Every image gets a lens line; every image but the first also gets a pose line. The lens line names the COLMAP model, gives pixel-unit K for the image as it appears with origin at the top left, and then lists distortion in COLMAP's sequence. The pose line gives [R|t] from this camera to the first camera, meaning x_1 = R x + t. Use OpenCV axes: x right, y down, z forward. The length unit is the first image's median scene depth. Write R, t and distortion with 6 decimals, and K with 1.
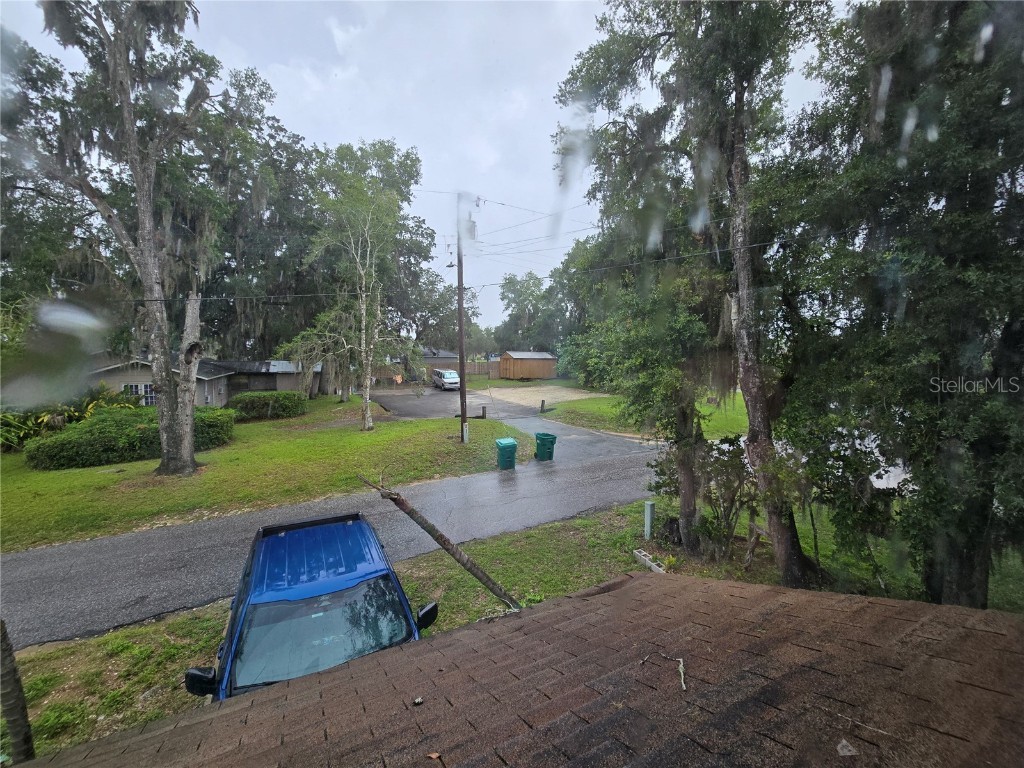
lens RADIAL K [[427.2, 0, 512.0], [0, 427.2, 384.0], [0, 0, 1]] dist [0.000550, -0.000027]
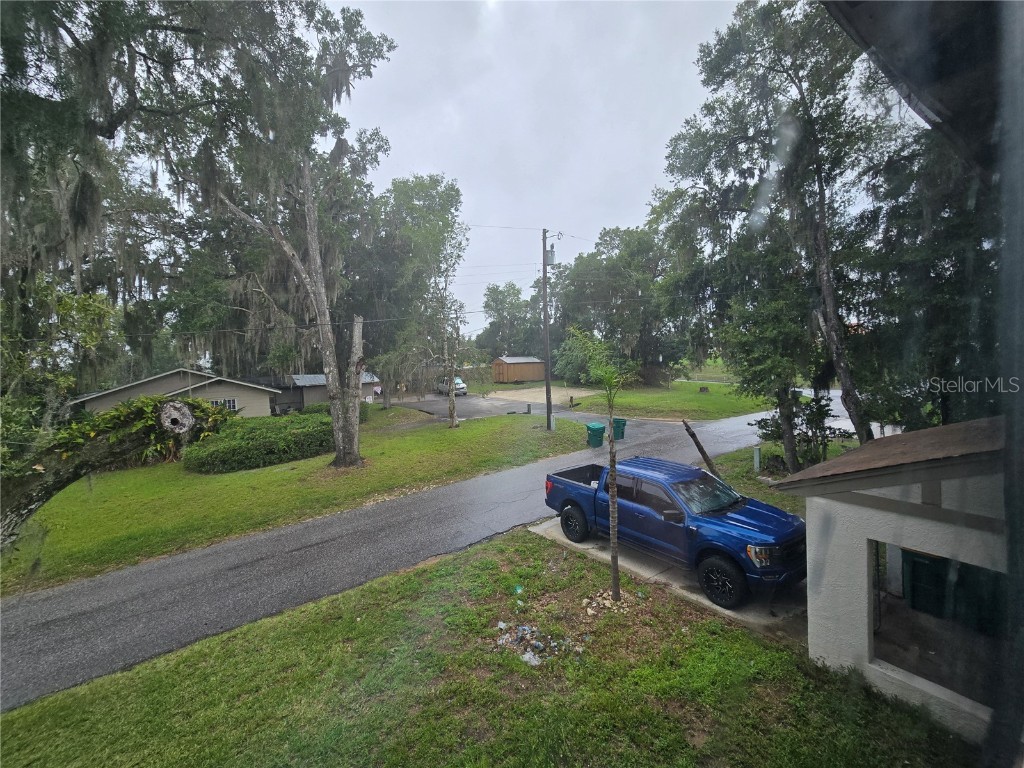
lens RADIAL K [[427.2, 0, 512.0], [0, 427.2, 384.0], [0, 0, 1]] dist [0.000550, -0.000027]
pose [[0.990147, -0.049950, 0.130821, -0.236303], [0.051792, 0.998600, -0.010715, 0.007821], [-0.130102, 0.017385, 0.991348, -0.126438]]
